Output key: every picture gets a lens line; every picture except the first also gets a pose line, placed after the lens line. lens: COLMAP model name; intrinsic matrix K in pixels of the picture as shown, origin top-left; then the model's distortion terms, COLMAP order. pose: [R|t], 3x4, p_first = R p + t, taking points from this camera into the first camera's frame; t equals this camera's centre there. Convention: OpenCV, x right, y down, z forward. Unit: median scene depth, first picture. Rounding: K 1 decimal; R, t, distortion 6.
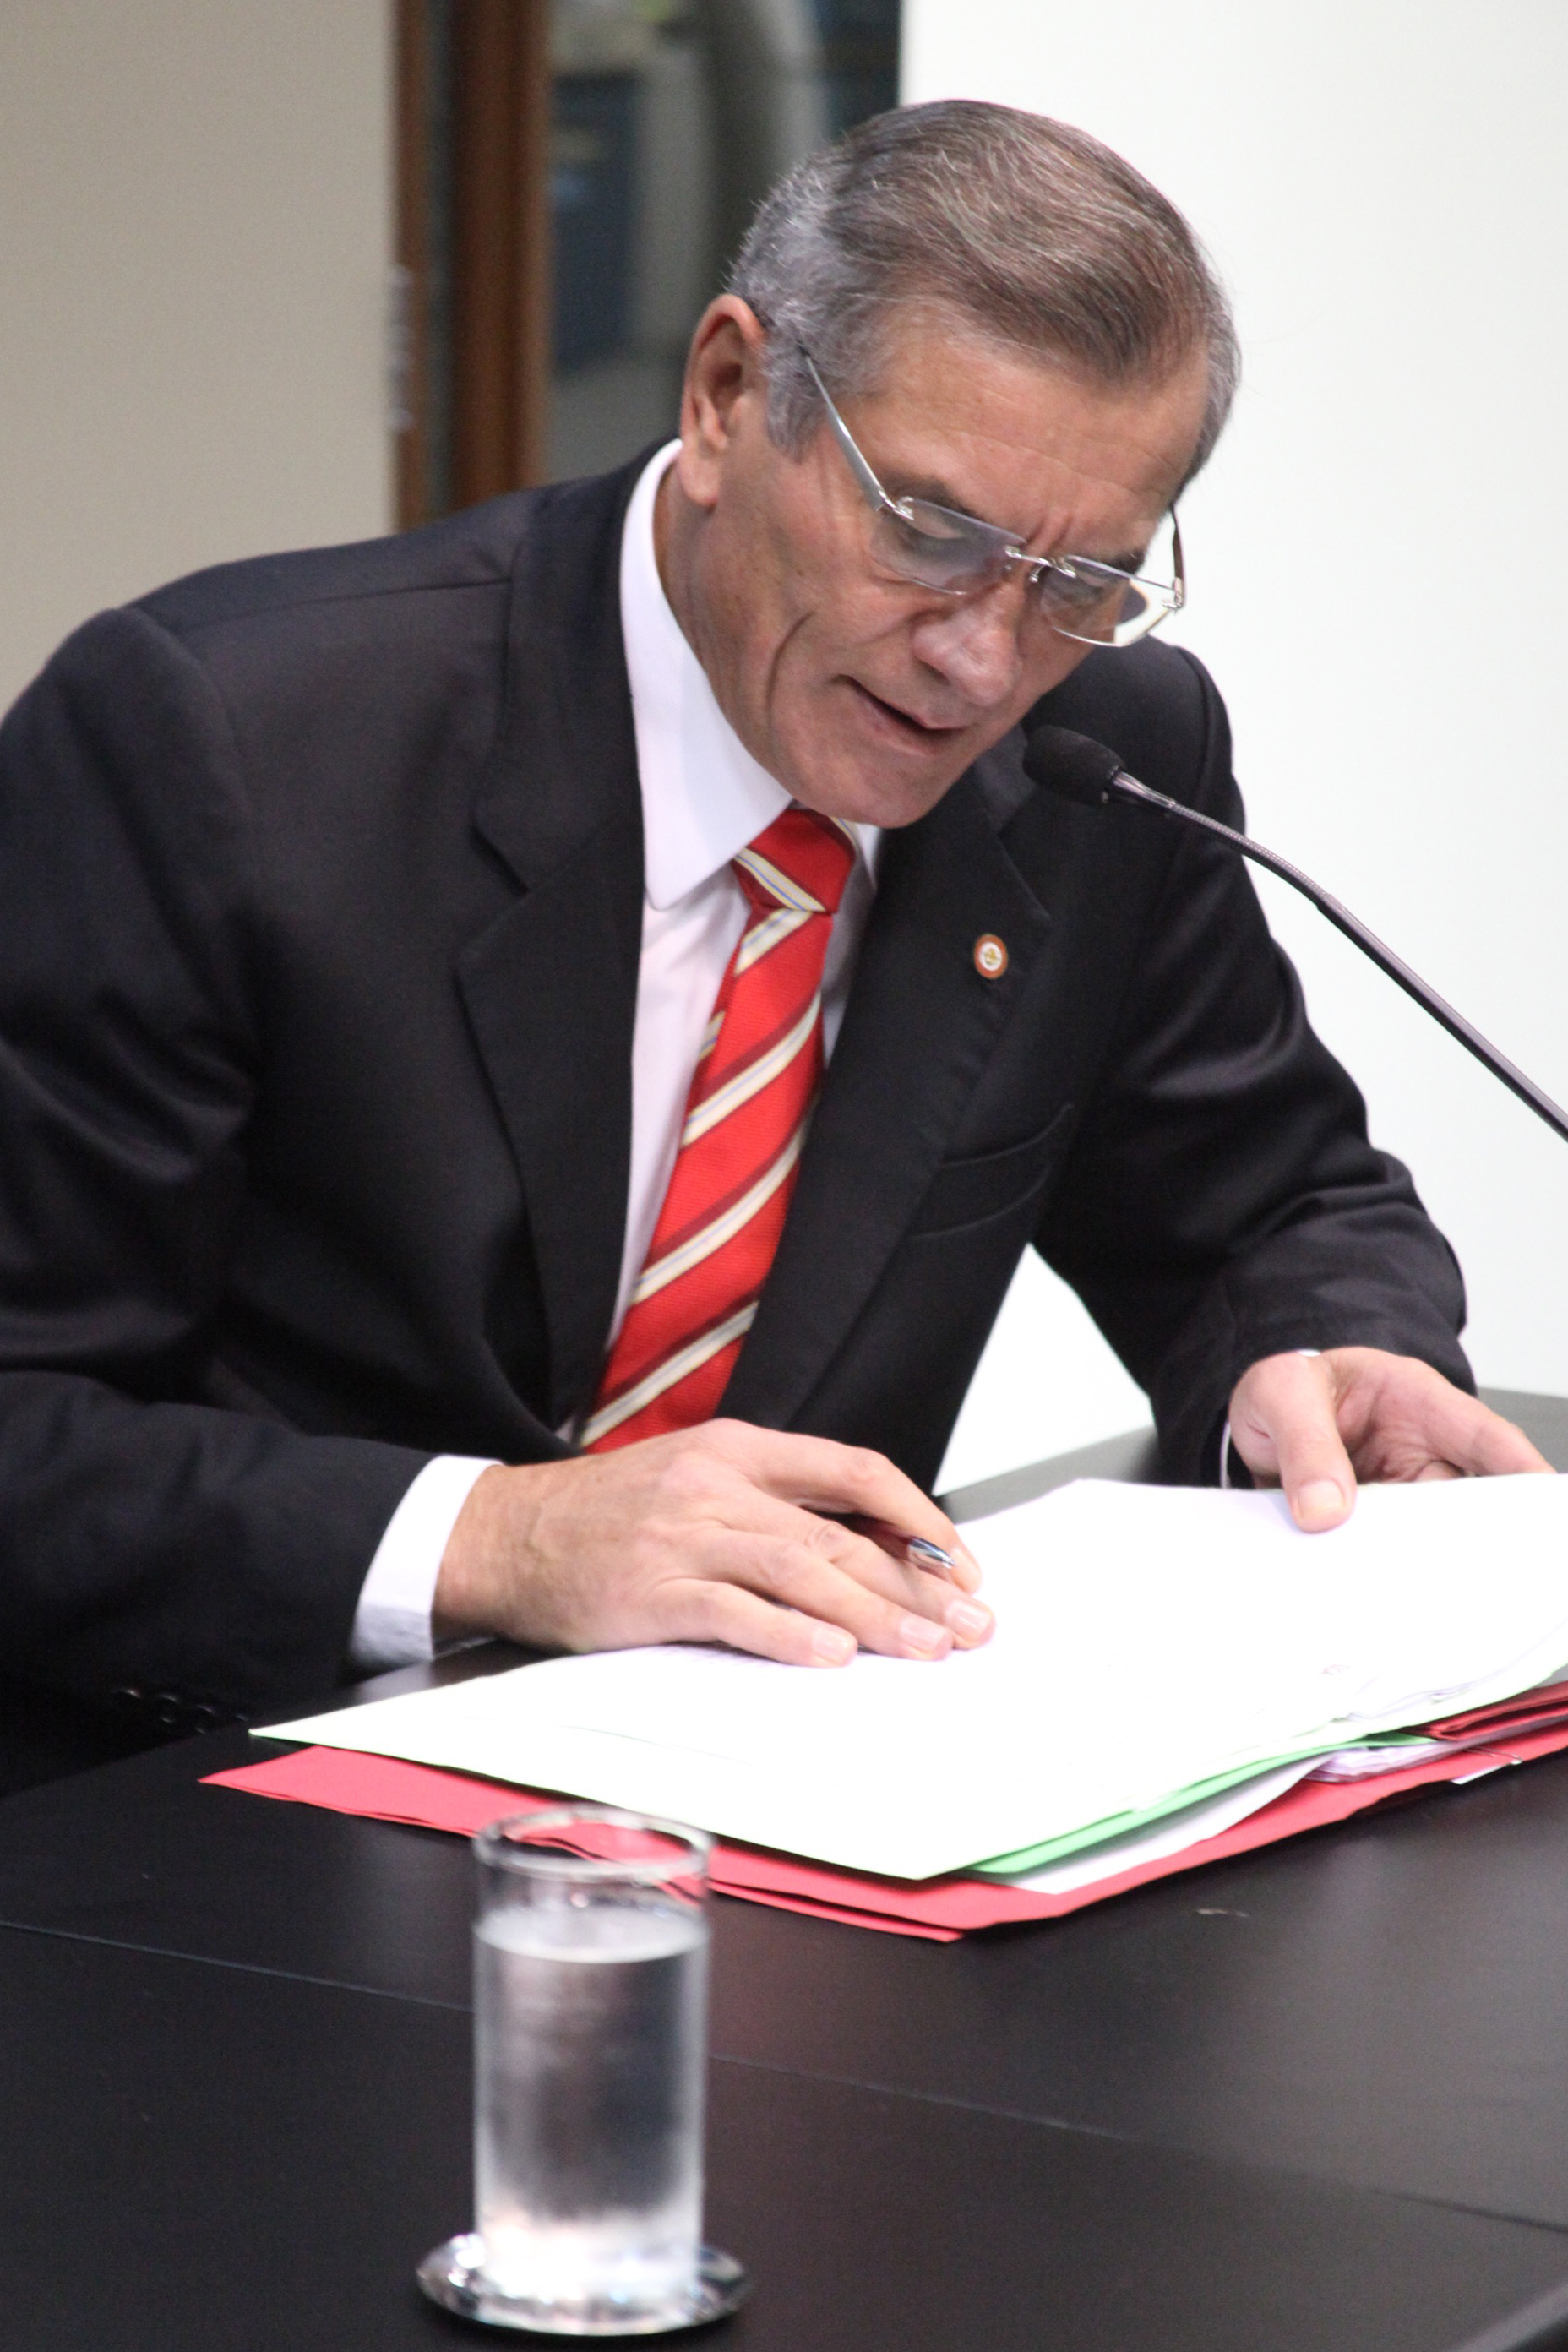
lens RADIAL K [[9041.6, 0, 784.0], [0, 9041.6, 1176.0], [0, 0, 1]] dist [0.885112, 0.252446]
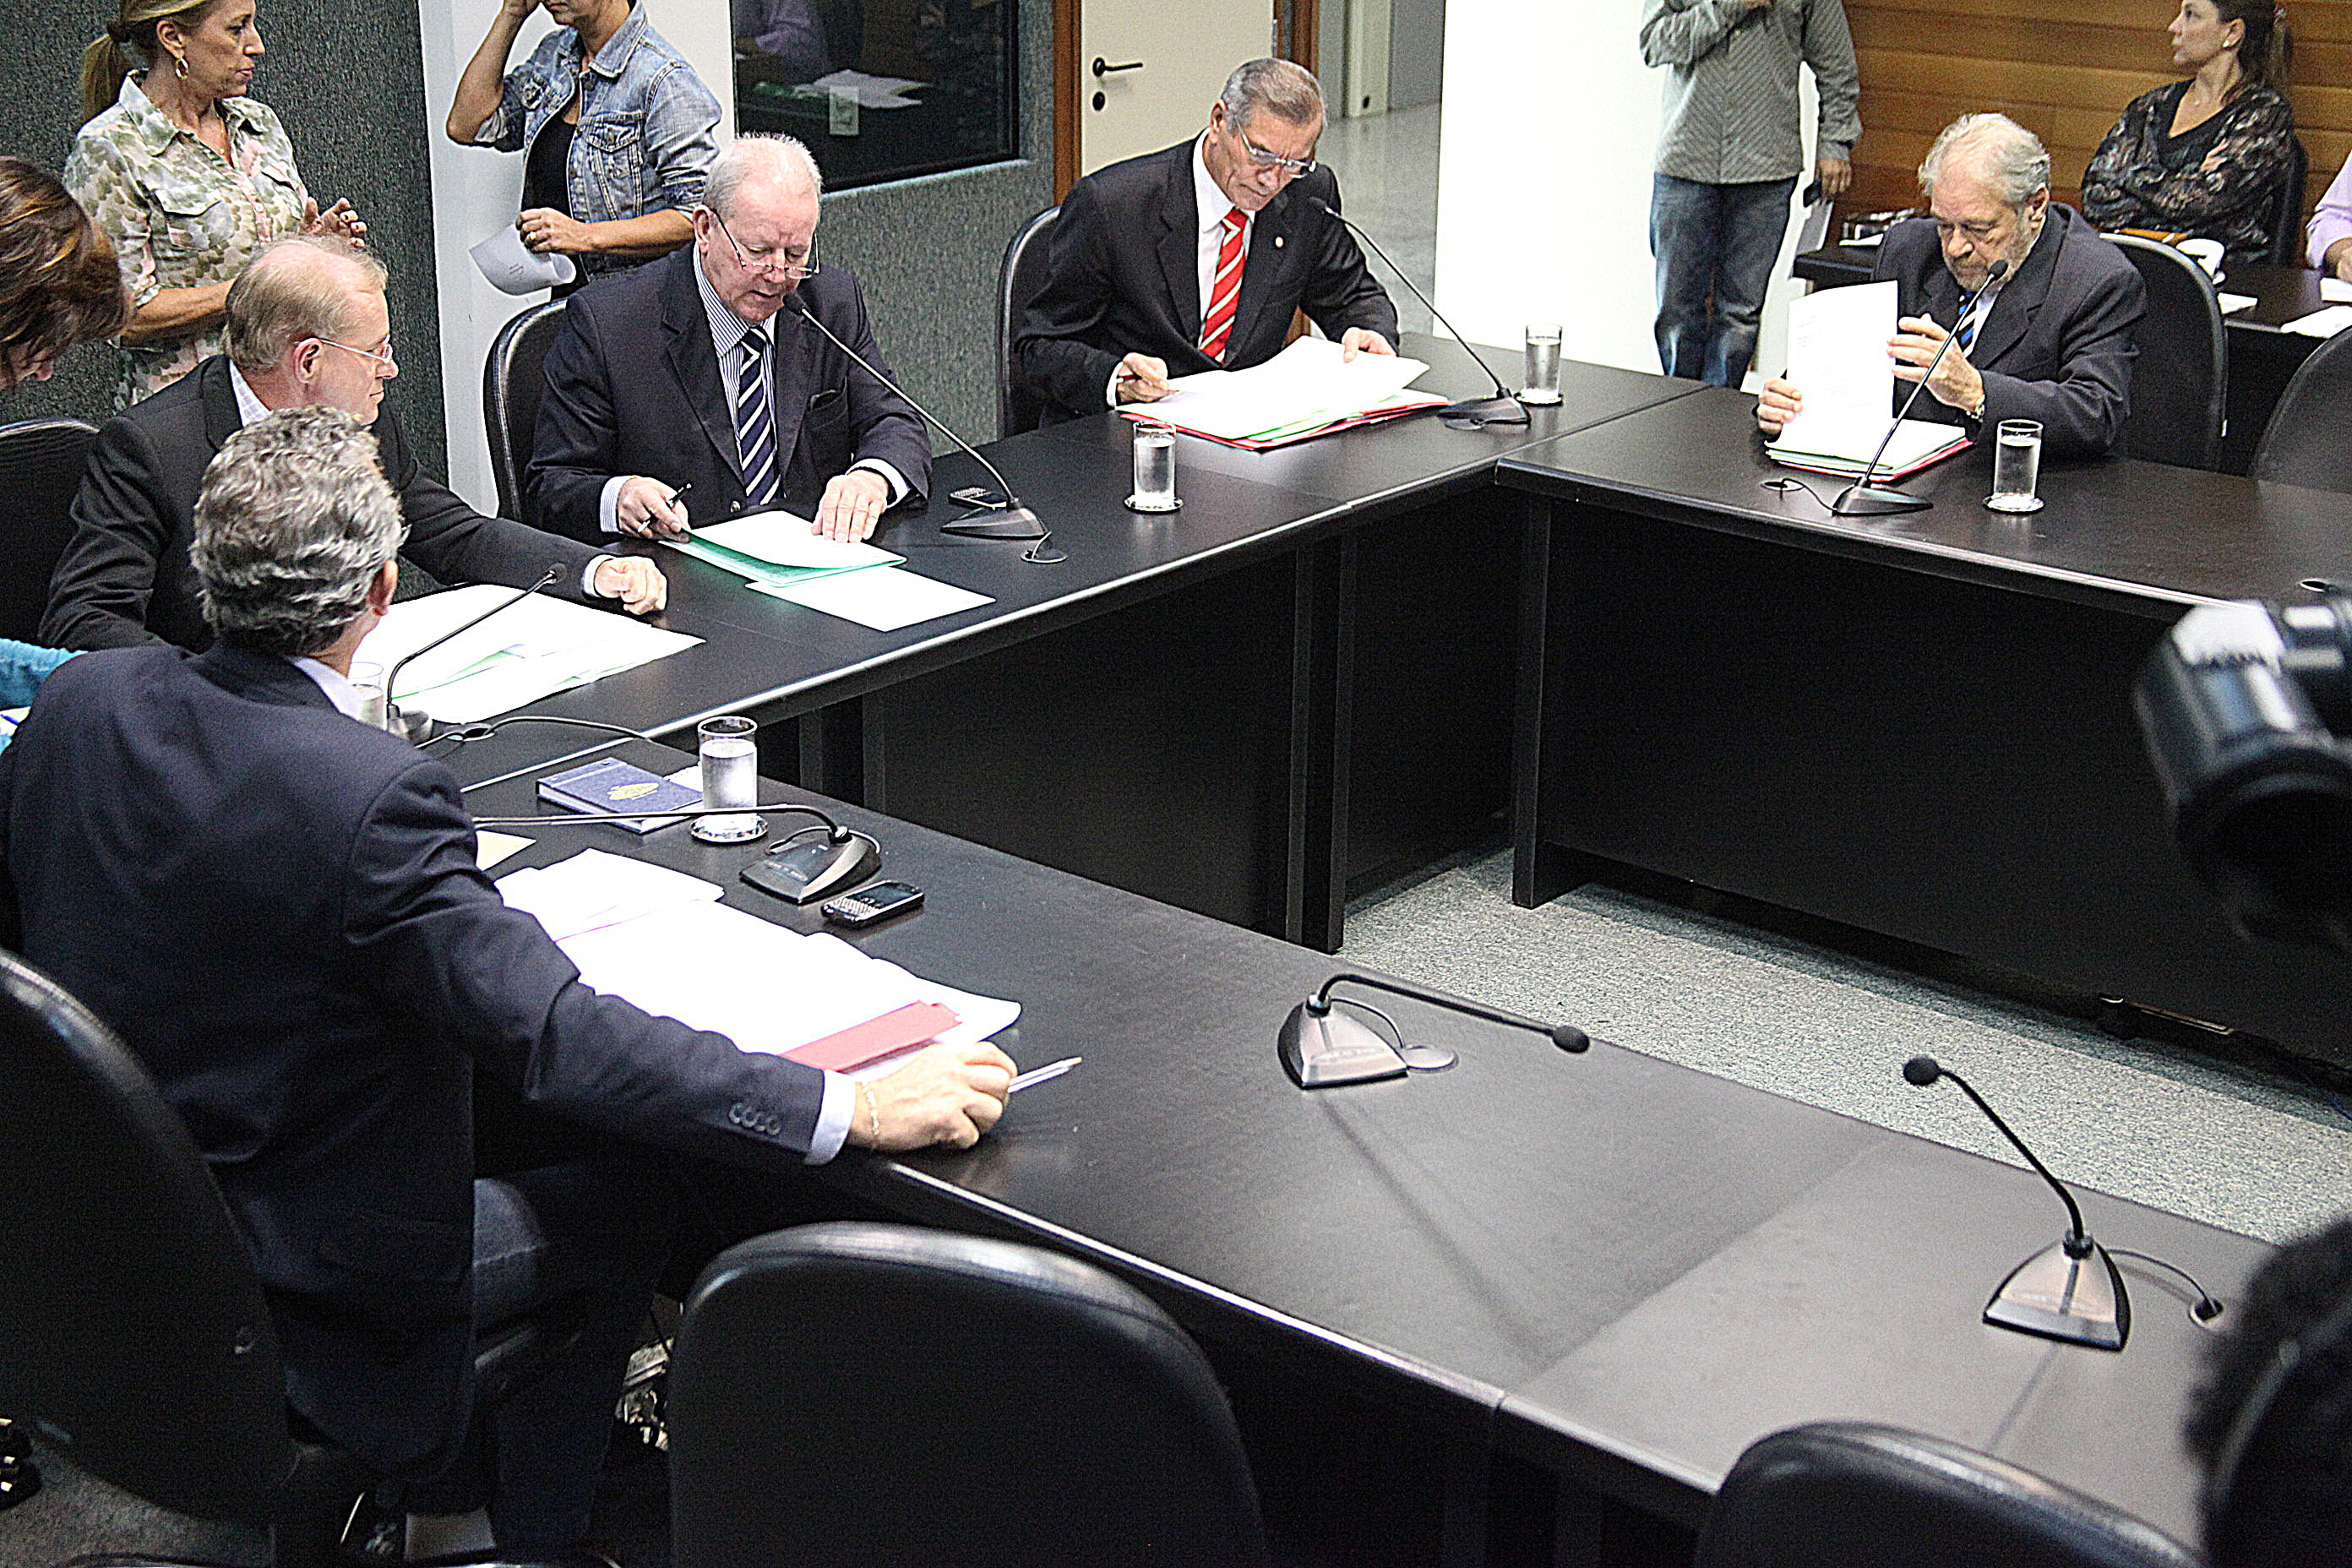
lens RADIAL K [[3622.3, 0, 1176.0], [0, 3622.3, 784.0], [0, 0, 1]] dist [0.264108, -0.001259]
pose [[0.997682, 0.039909, -0.055114, 0.088563], [-0.030804, 0.987094, 0.157152, -0.044789], [0.060675, -0.155090, 0.986035, -0.897767]]
